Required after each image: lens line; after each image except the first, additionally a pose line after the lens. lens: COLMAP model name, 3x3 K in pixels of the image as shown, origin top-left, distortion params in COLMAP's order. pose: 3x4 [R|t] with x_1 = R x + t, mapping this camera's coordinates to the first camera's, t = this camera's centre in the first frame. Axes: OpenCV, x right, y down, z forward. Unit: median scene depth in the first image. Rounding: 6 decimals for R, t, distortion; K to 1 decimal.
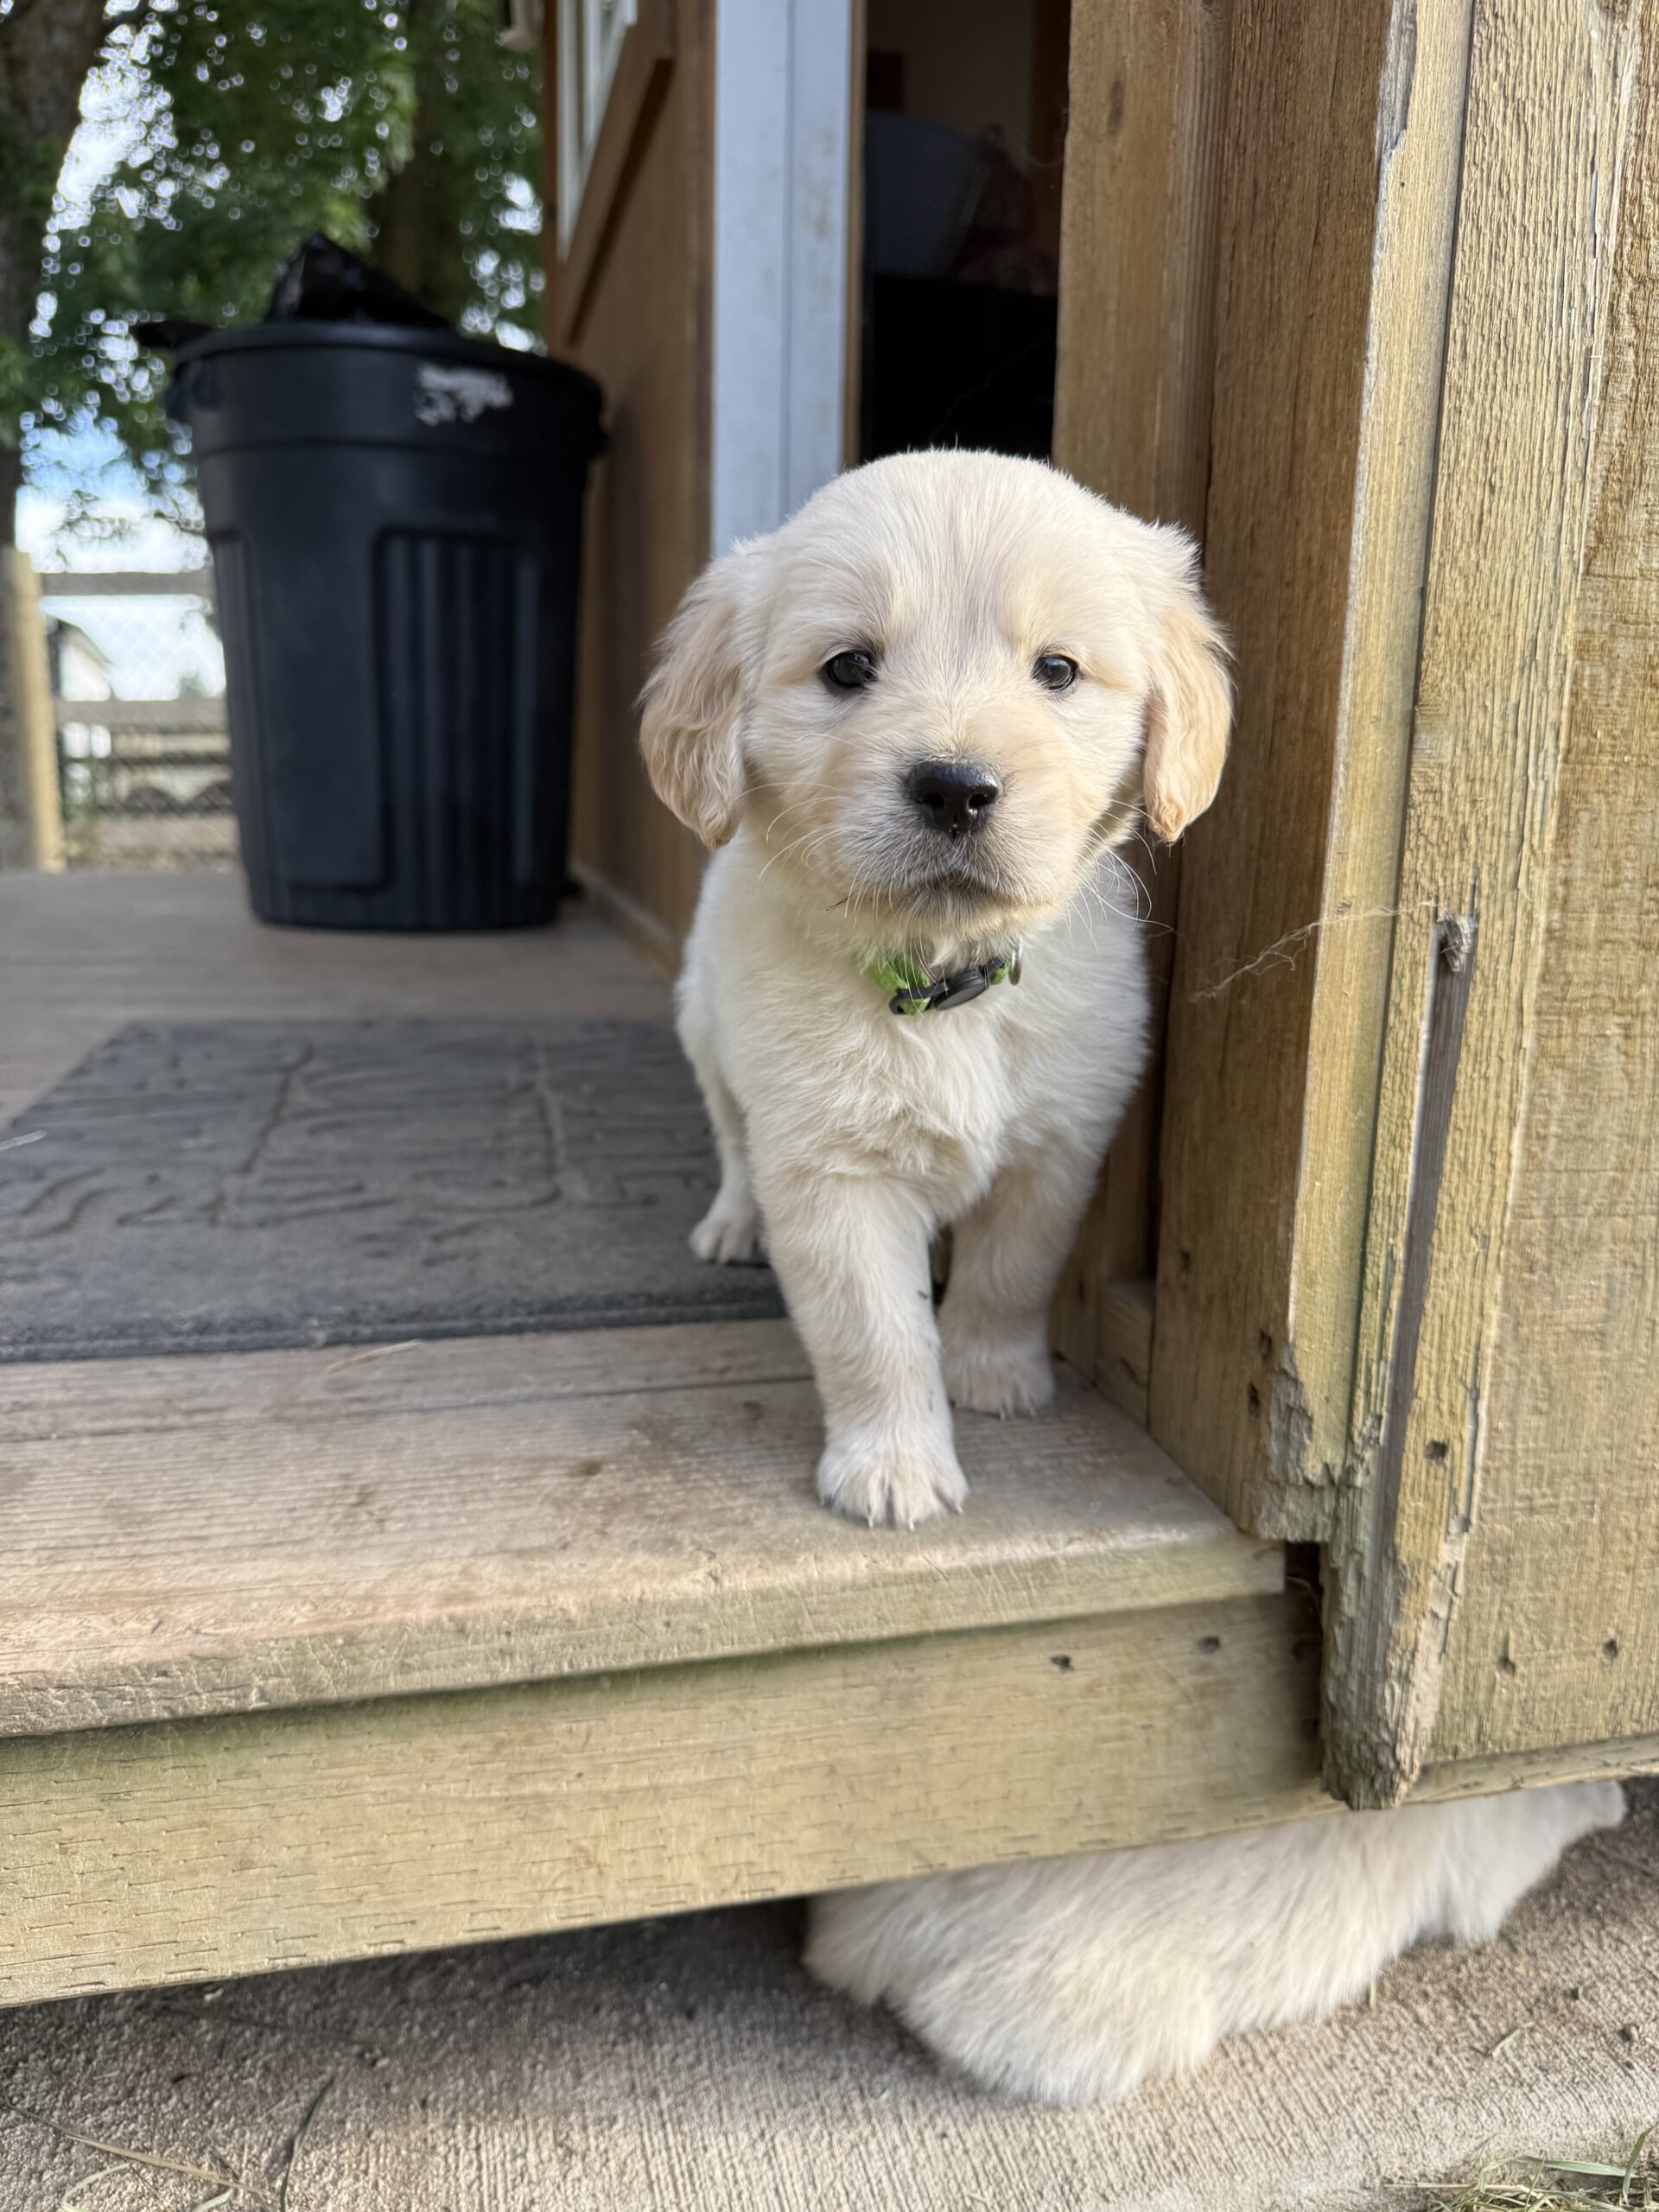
lens RADIAL K [[1593.4, 0, 831.8], [0, 1593.4, 1139.7], [0, 0, 1]] dist [-0.015025, -0.008168]
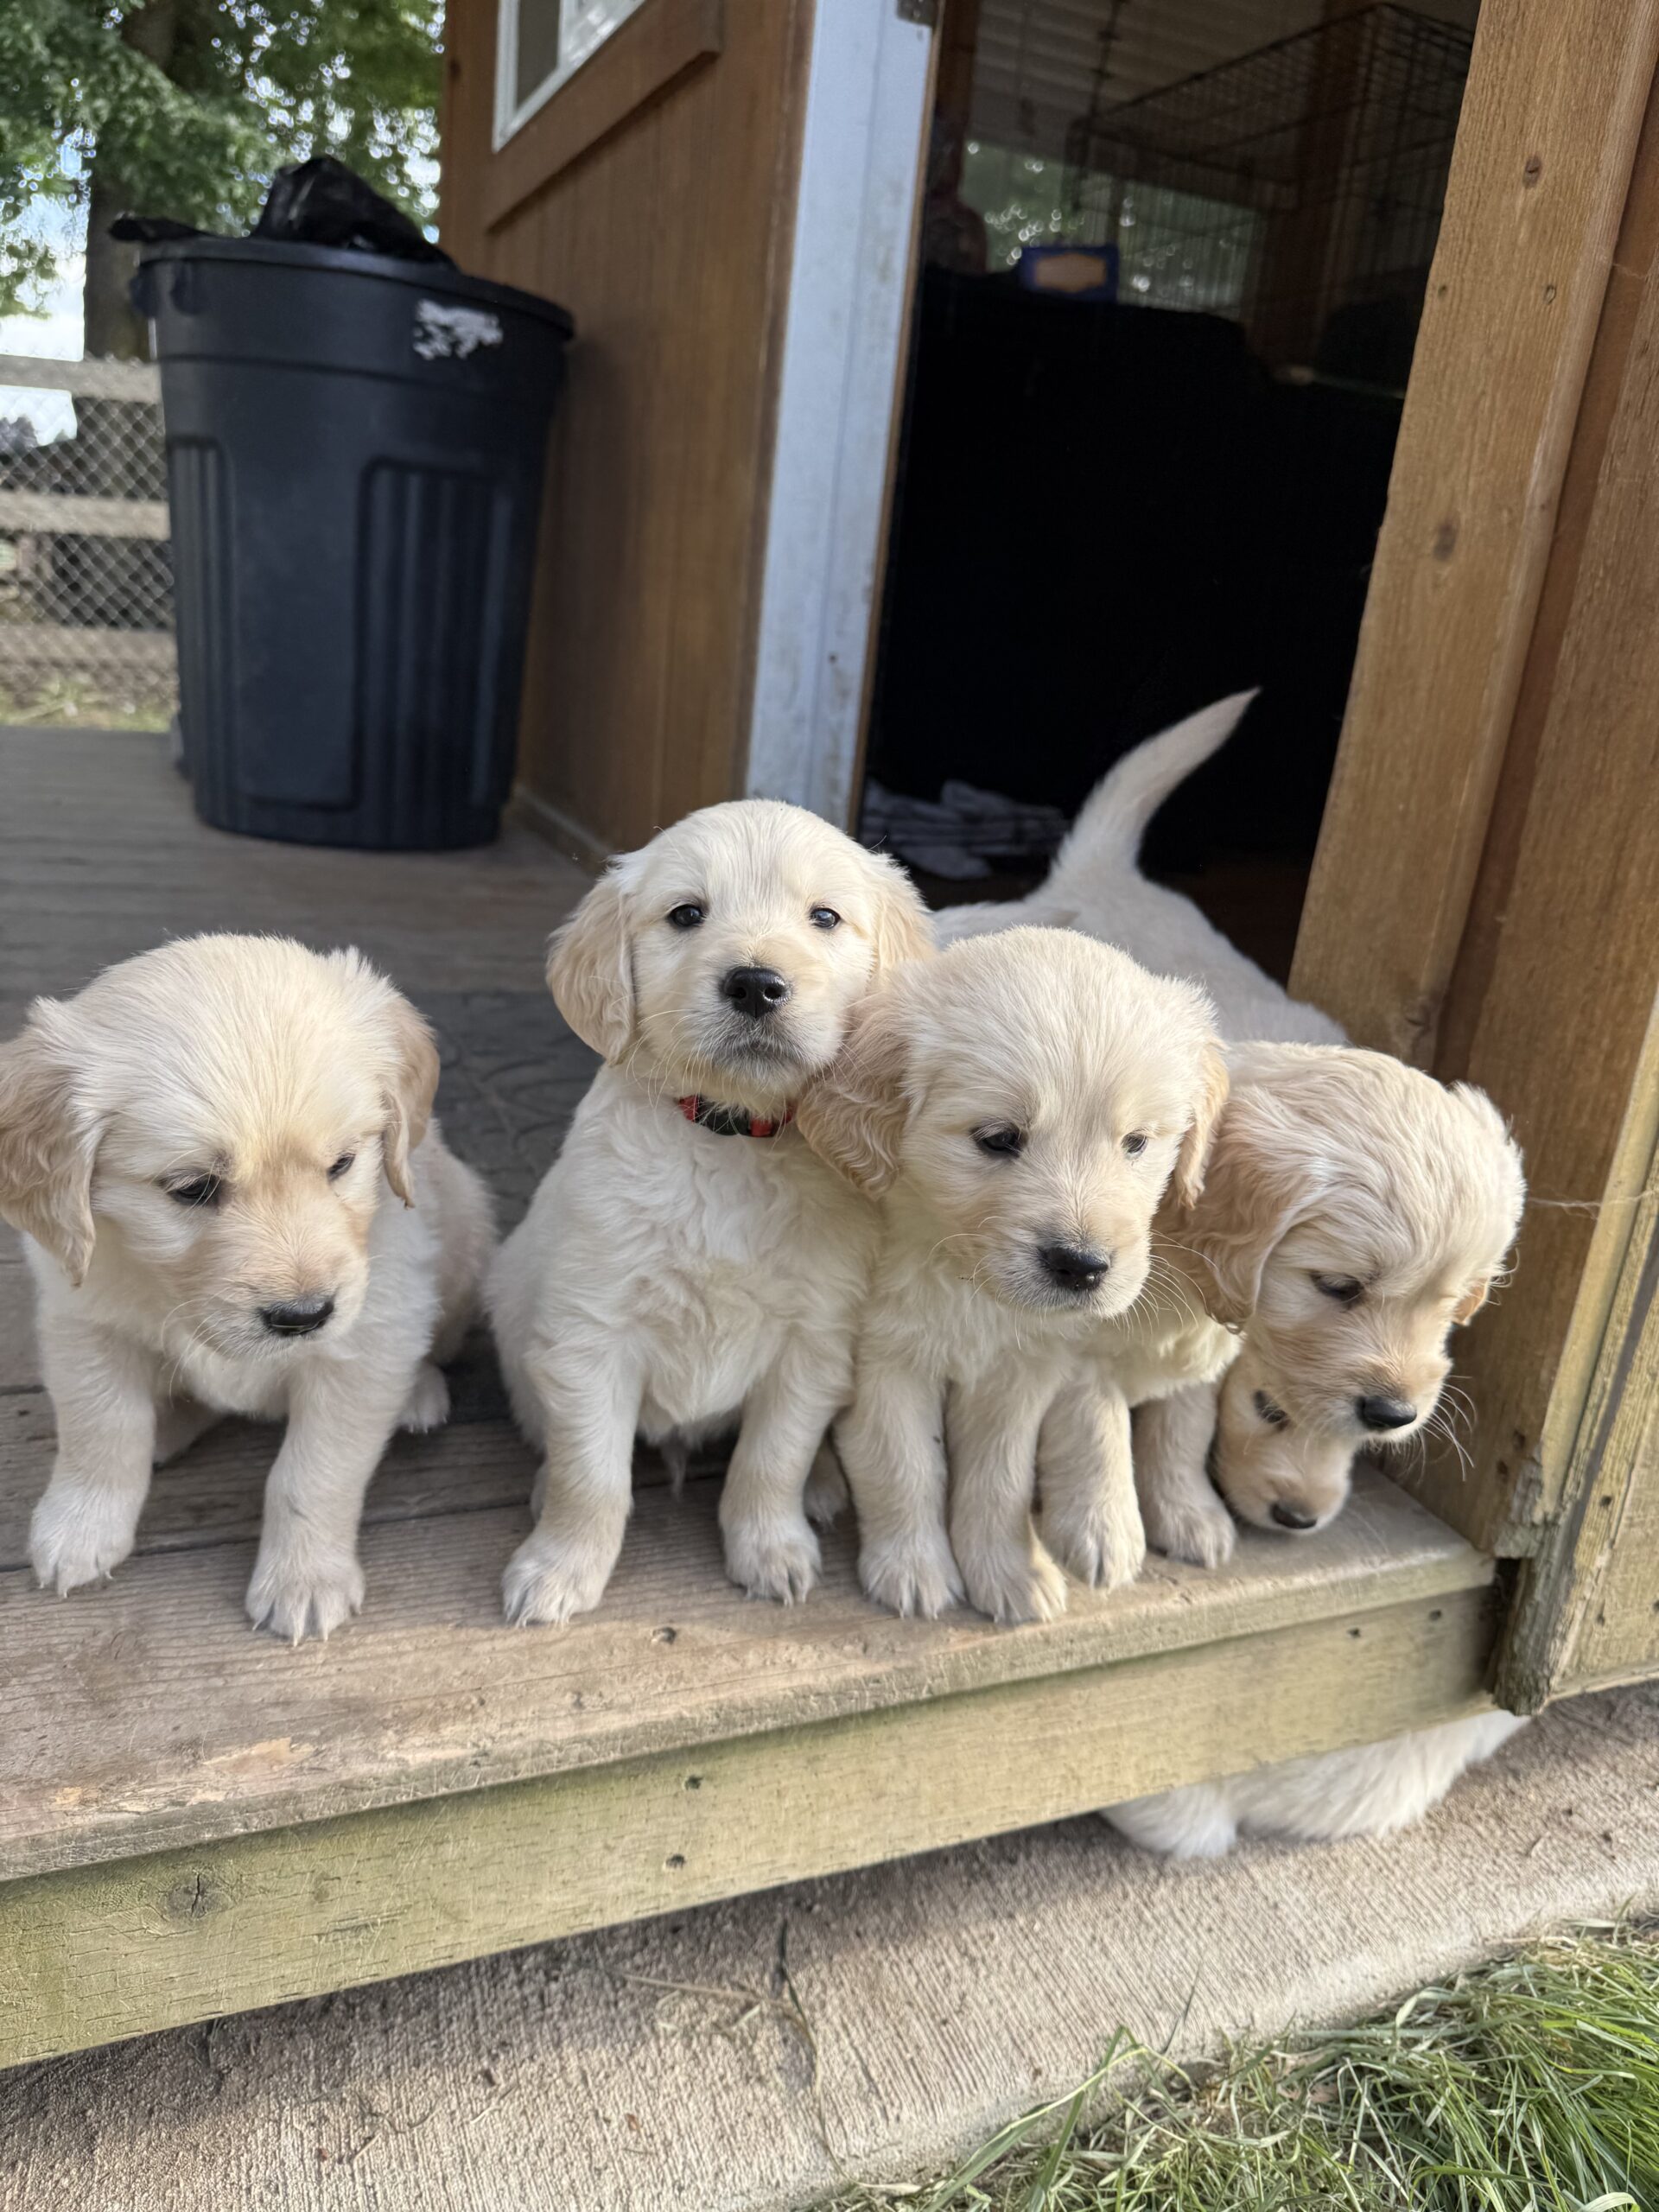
lens RADIAL K [[1593.4, 0, 831.8], [0, 1593.4, 1139.7], [0, 0, 1]] dist [-0.015025, -0.008168]
pose [[0.983922, 0.022419, 0.177187, -0.630145], [-0.041878, 0.993392, 0.106859, -0.282498], [-0.173620, -0.112561, 0.978359, -0.347881]]
